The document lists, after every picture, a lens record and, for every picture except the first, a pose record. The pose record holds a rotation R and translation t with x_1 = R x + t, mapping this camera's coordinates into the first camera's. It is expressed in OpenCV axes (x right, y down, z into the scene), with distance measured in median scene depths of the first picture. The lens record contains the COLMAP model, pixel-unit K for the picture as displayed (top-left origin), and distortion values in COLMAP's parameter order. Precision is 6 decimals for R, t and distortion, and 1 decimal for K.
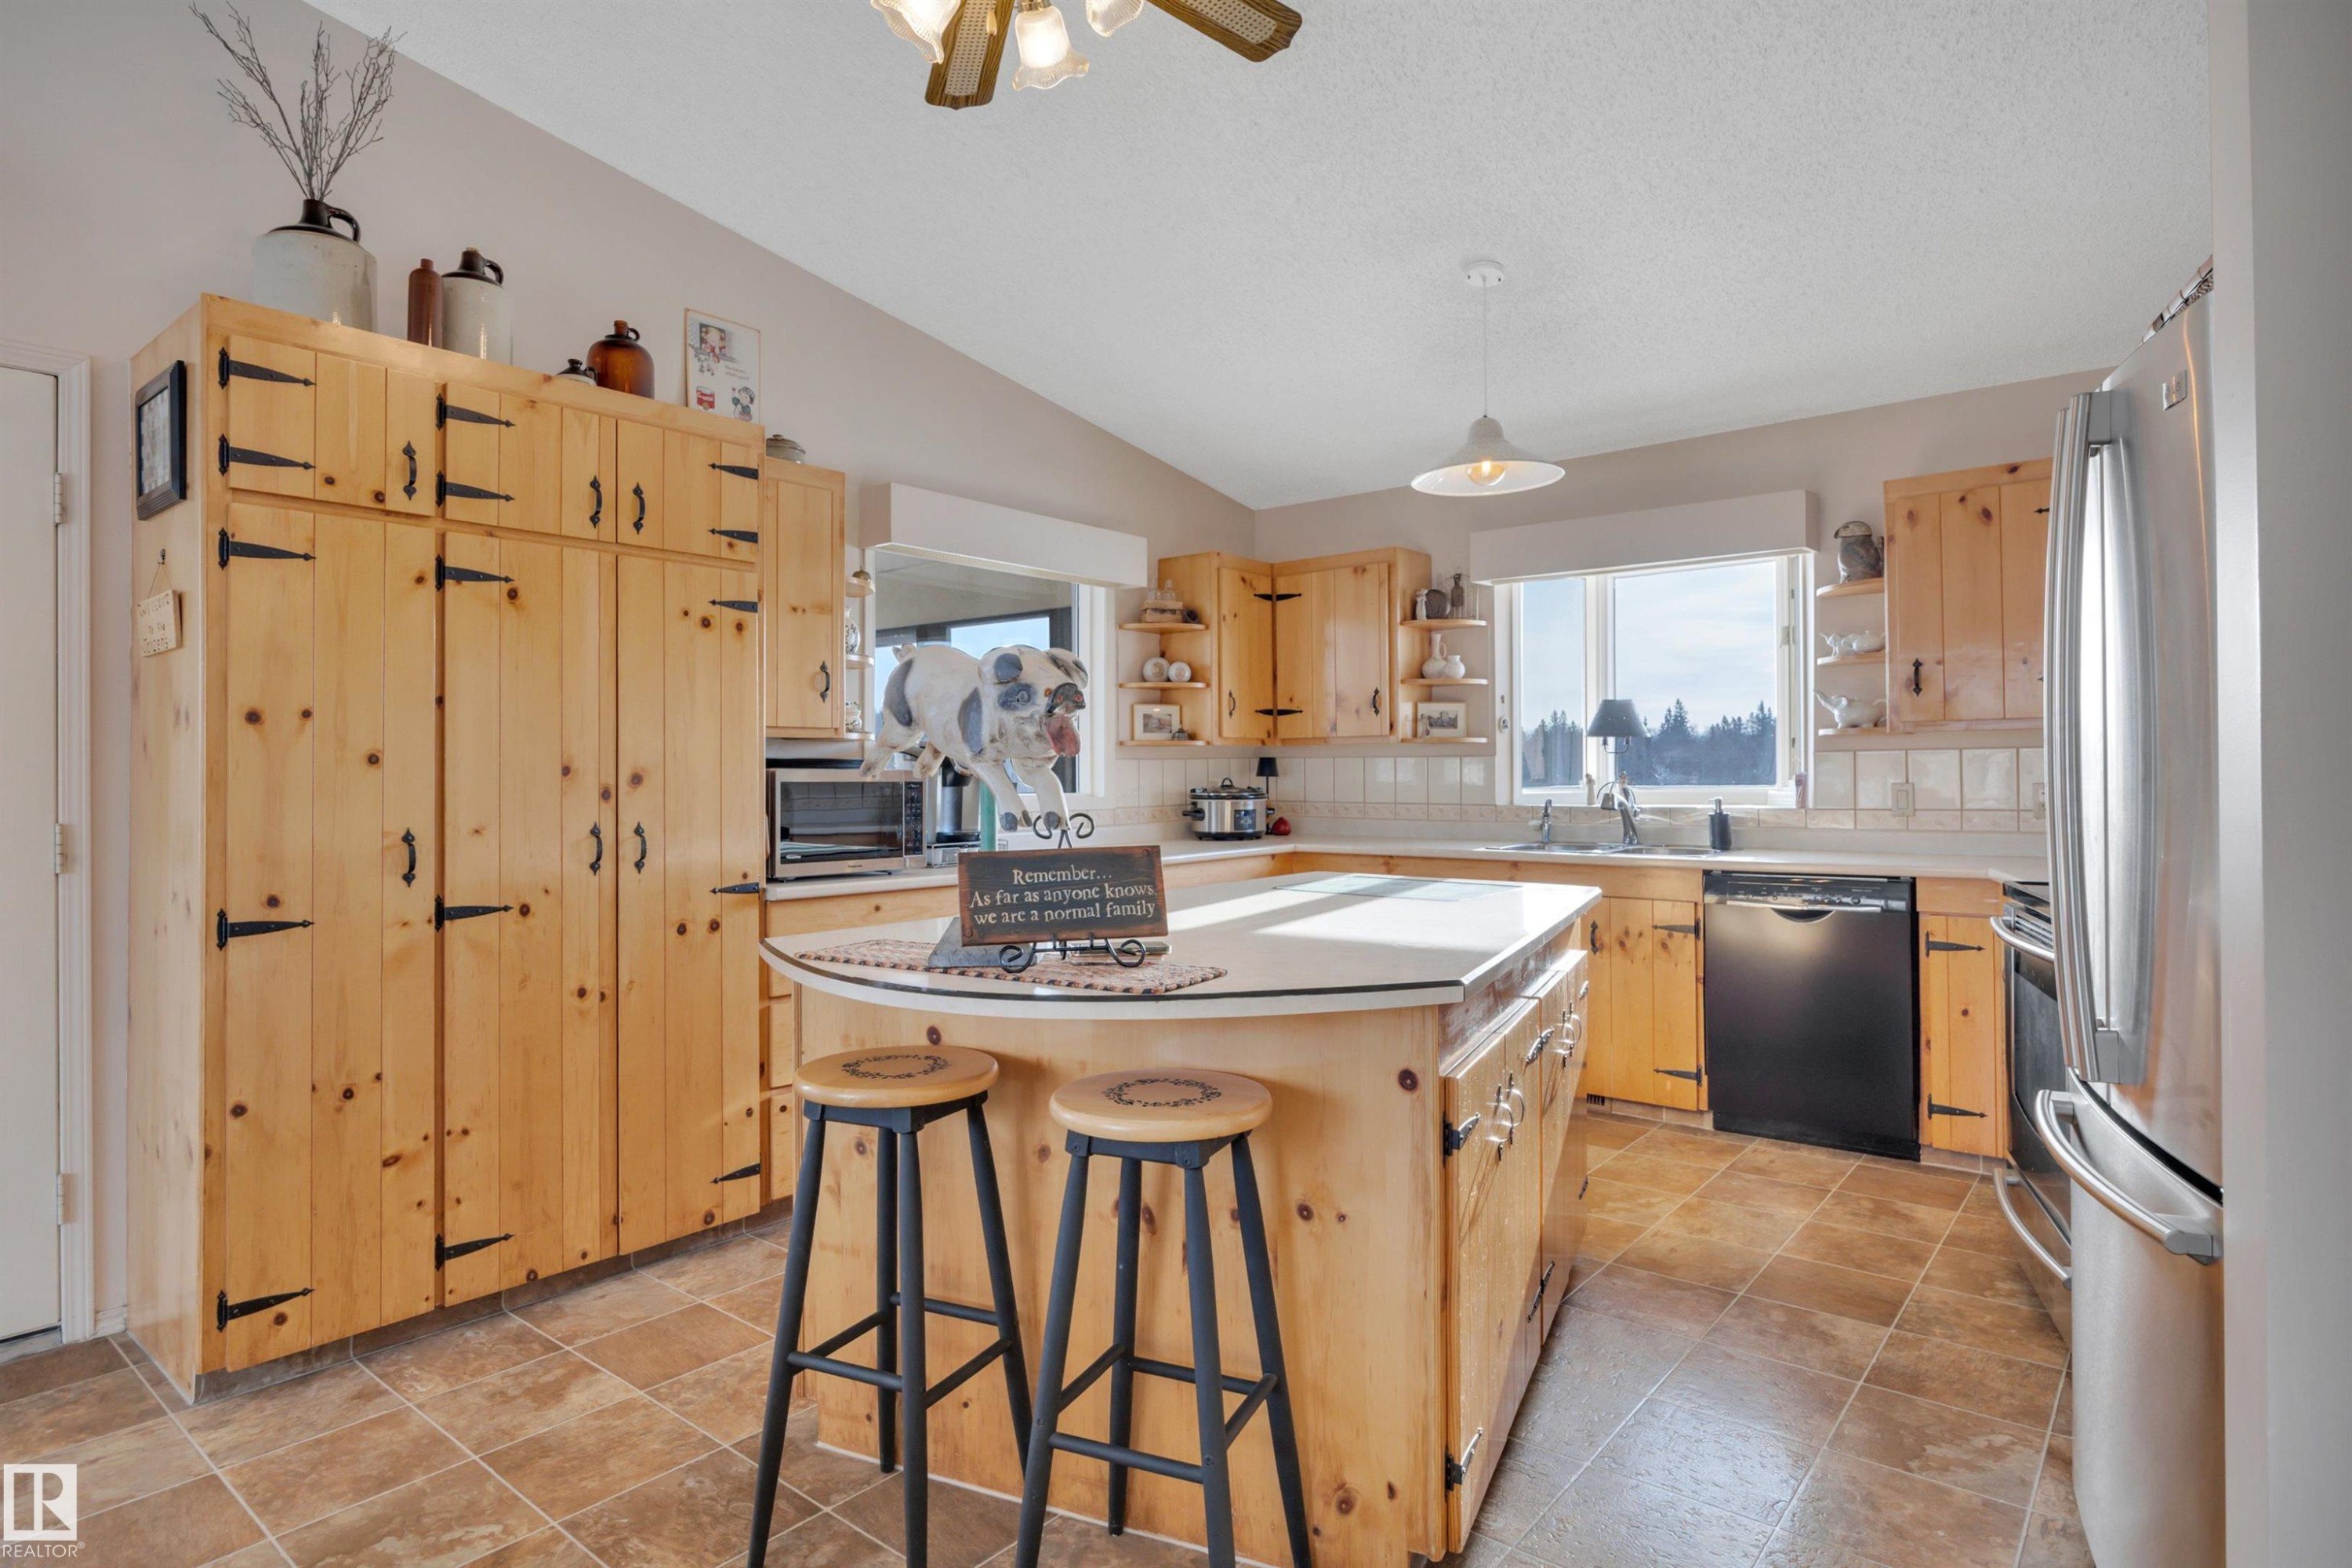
lens RADIAL K [[1262.5, 0, 1177.0], [0, 1262.5, 763.2], [0, 0, 1]] dist [-0.008411, -0.000557]
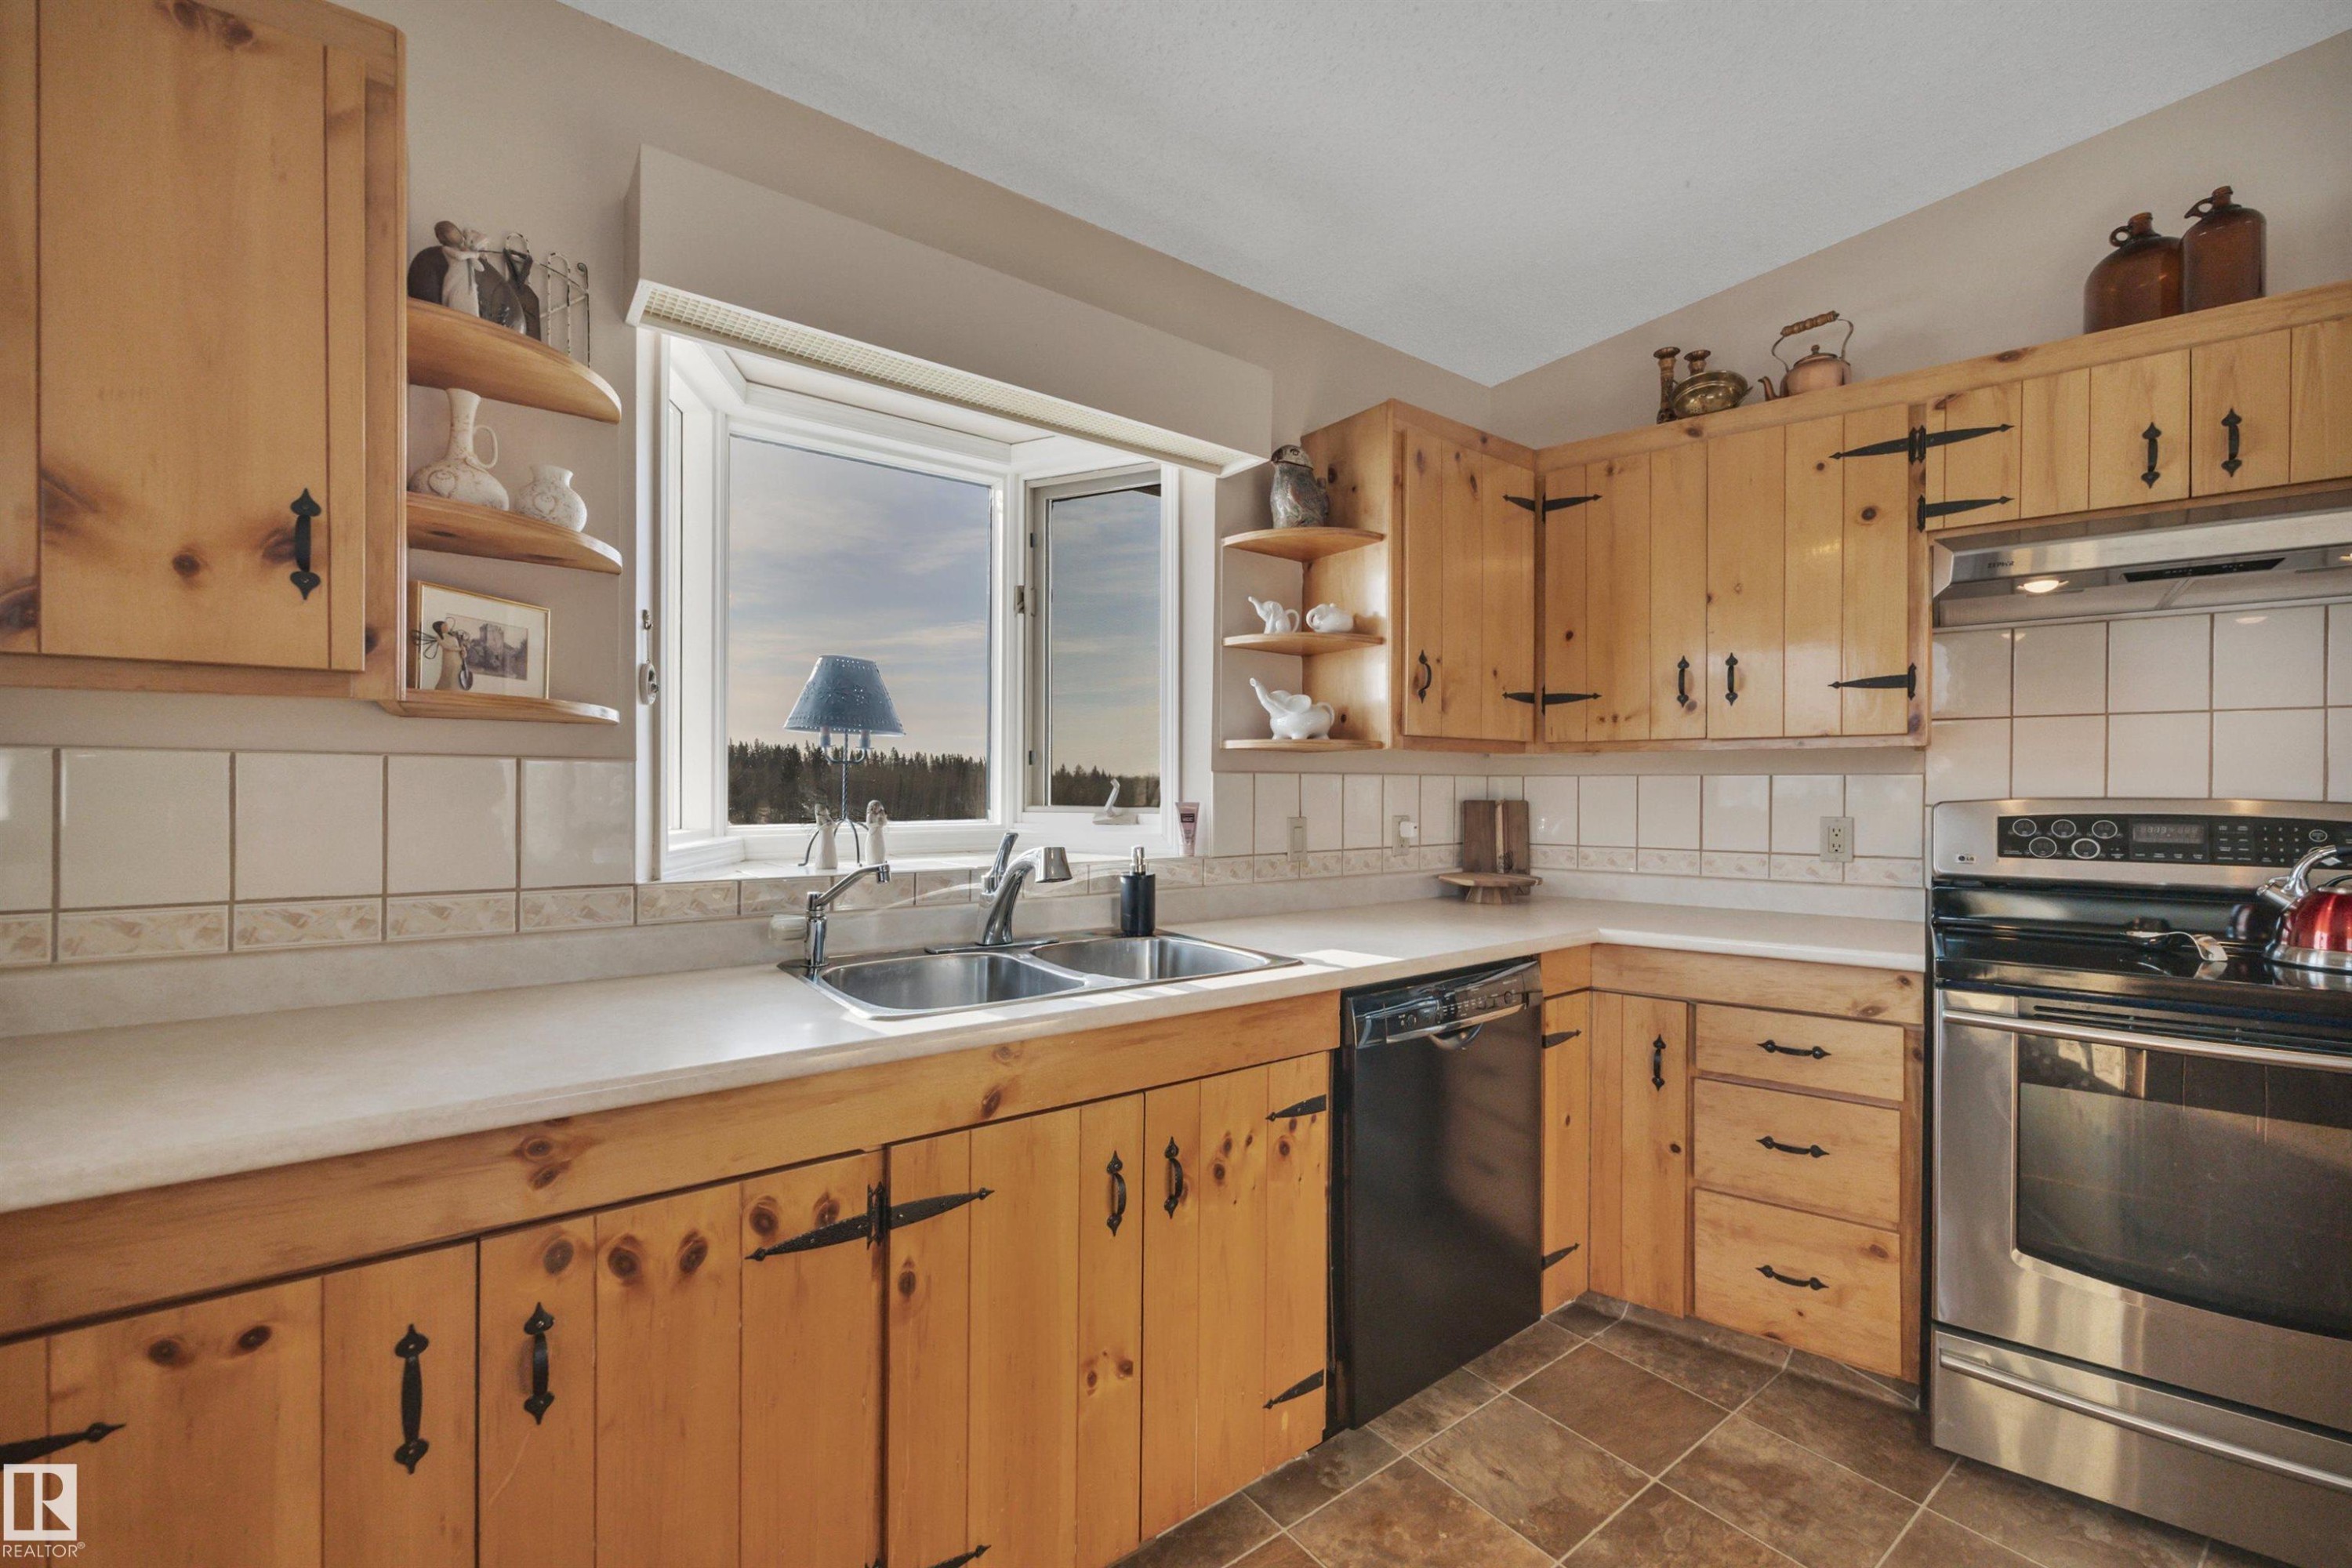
lens RADIAL K [[987.7, 0, 1193.2], [0, 987.7, 789.7], [0, 0, 1]] dist [0.005088, -0.000429]
pose [[0.226180, 0.011160, 0.974022, -0.006399], [-0.011336, 0.999897, -0.008824, 0.004270], [-0.974020, -0.009046, 0.226283, 0.763830]]
